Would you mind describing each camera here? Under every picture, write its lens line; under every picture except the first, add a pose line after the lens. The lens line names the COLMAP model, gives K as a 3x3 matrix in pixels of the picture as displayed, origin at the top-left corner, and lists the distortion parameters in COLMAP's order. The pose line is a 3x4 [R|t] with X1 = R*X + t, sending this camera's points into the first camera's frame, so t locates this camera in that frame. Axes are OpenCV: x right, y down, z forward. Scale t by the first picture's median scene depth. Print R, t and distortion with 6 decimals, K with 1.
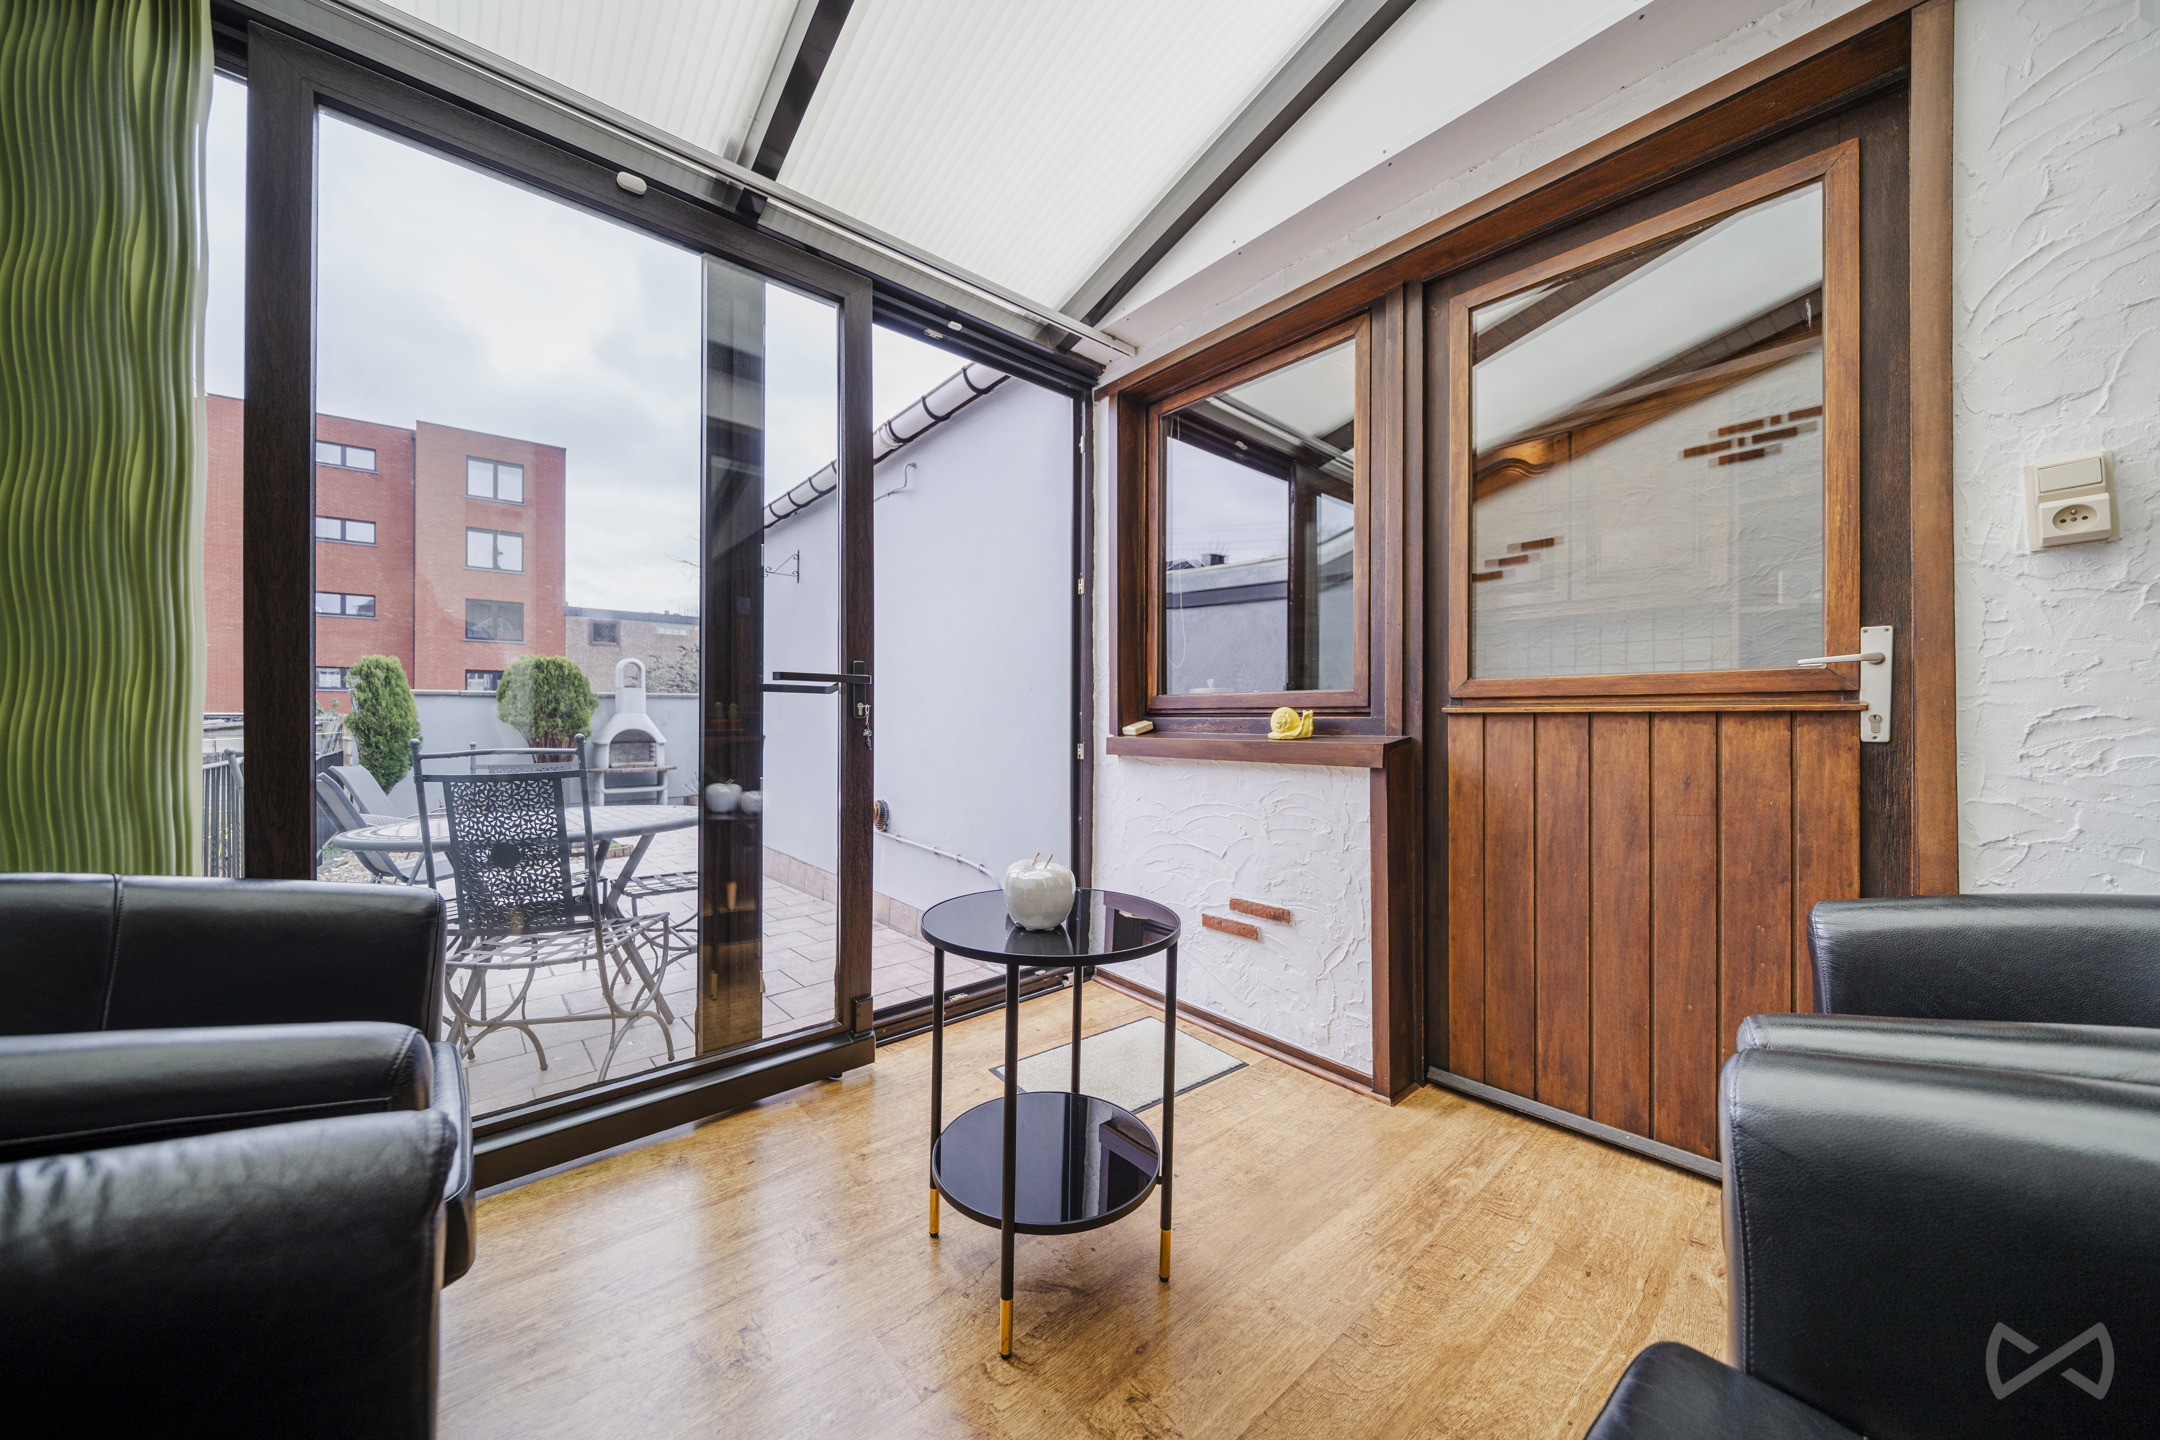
lens RADIAL K [[743.9, 0, 1086.6], [0, 743.9, 716.5], [0, 0, 1]] dist [-0.000637, -0.000044]
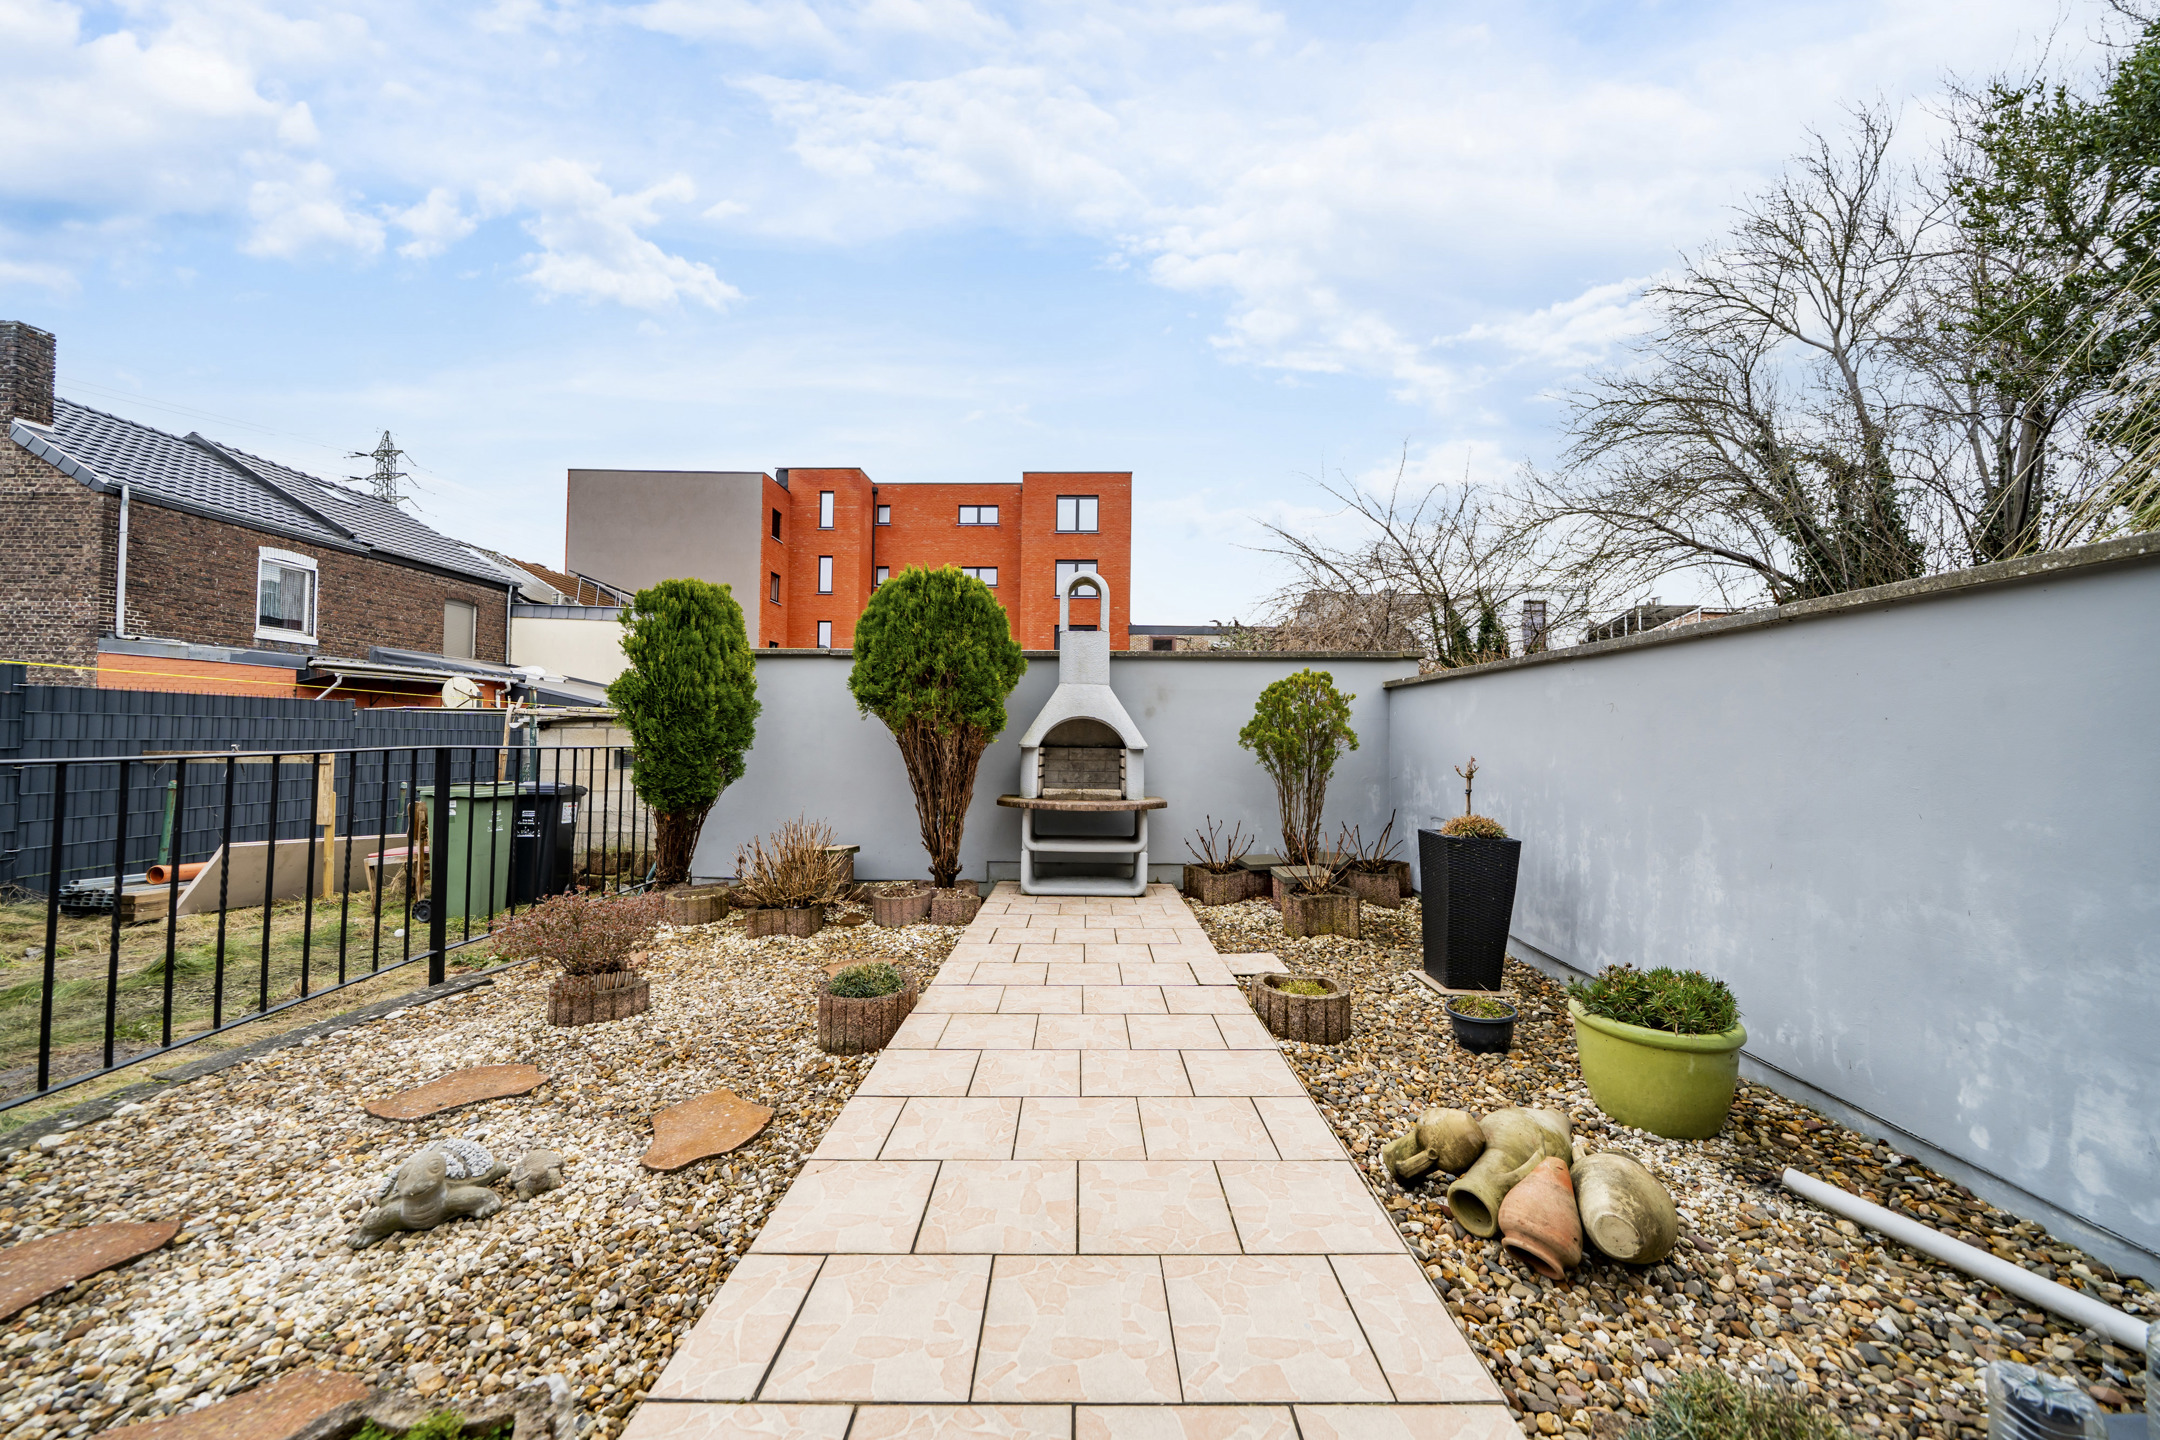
lens RADIAL K [[743.9, 0, 1082.8], [0, 743.9, 715.2], [0, 0, 1]] dist [-0.000637, -0.000044]
pose [[0.757098, -0.019968, -0.652996, -0.298453], [-0.004225, 0.999362, -0.035458, 0.031597], [0.653288, 0.029604, 0.756531, 0.632454]]
